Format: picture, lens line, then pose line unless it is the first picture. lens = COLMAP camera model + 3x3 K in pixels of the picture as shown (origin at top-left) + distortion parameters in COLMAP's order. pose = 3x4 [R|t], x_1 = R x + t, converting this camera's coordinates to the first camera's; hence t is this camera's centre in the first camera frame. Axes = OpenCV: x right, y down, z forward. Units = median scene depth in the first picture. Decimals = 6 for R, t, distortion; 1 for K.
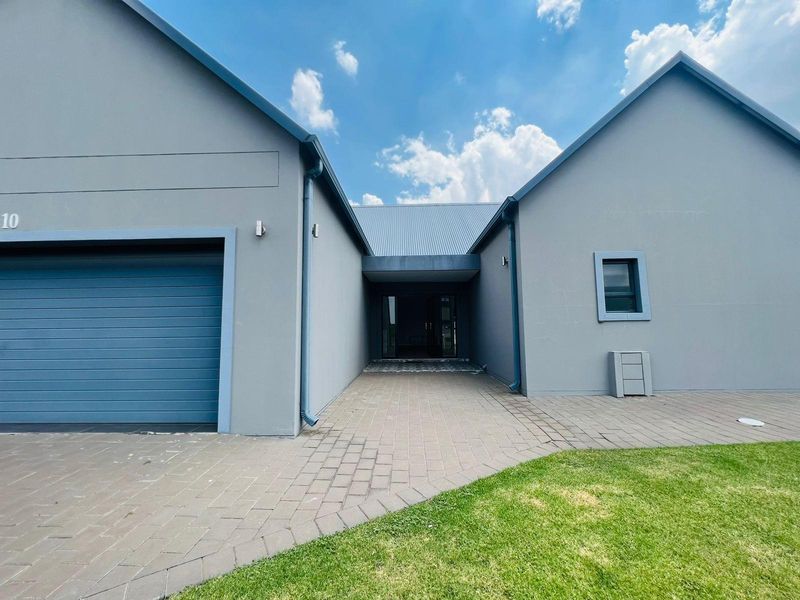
lens RADIAL K [[322.9, 0, 398.4], [0, 322.9, 297.5], [0, 0, 1]] dist [-0.002101, 0.000914]
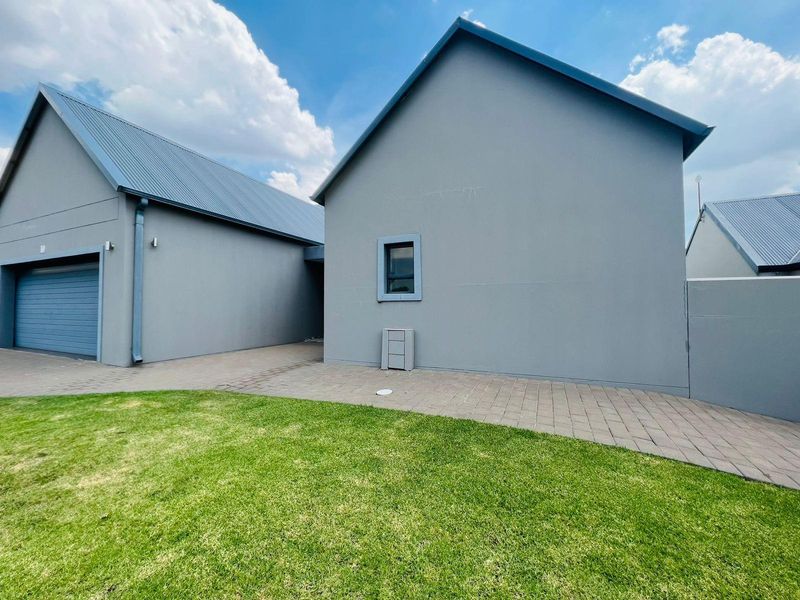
lens RADIAL K [[322.9, 0, 399.9], [0, 322.9, 298.6], [0, 0, 1]] dist [-0.002101, 0.000914]
pose [[0.920324, -0.000780, -0.391157, 1.122162], [0.026137, 0.997886, 0.059506, 0.000846], [0.390283, -0.064989, 0.918398, 0.015348]]
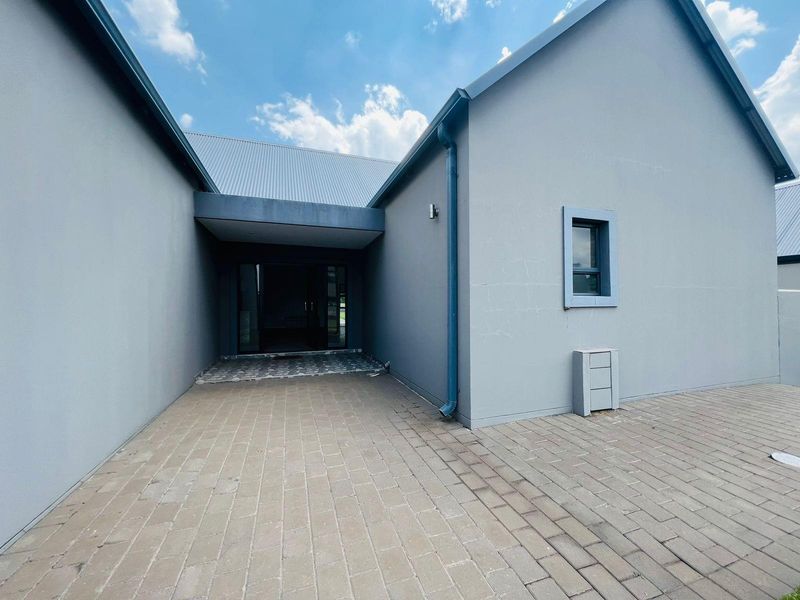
lens RADIAL K [[322.9, 0, 403.3], [0, 322.9, 293.6], [0, 0, 1]] dist [-0.002101, 0.000914]
pose [[0.932145, 0.016898, 0.361690, 0.052817], [-0.038652, 0.997847, 0.052994, 0.021197], [-0.360016, -0.063378, 0.930791, 0.486513]]
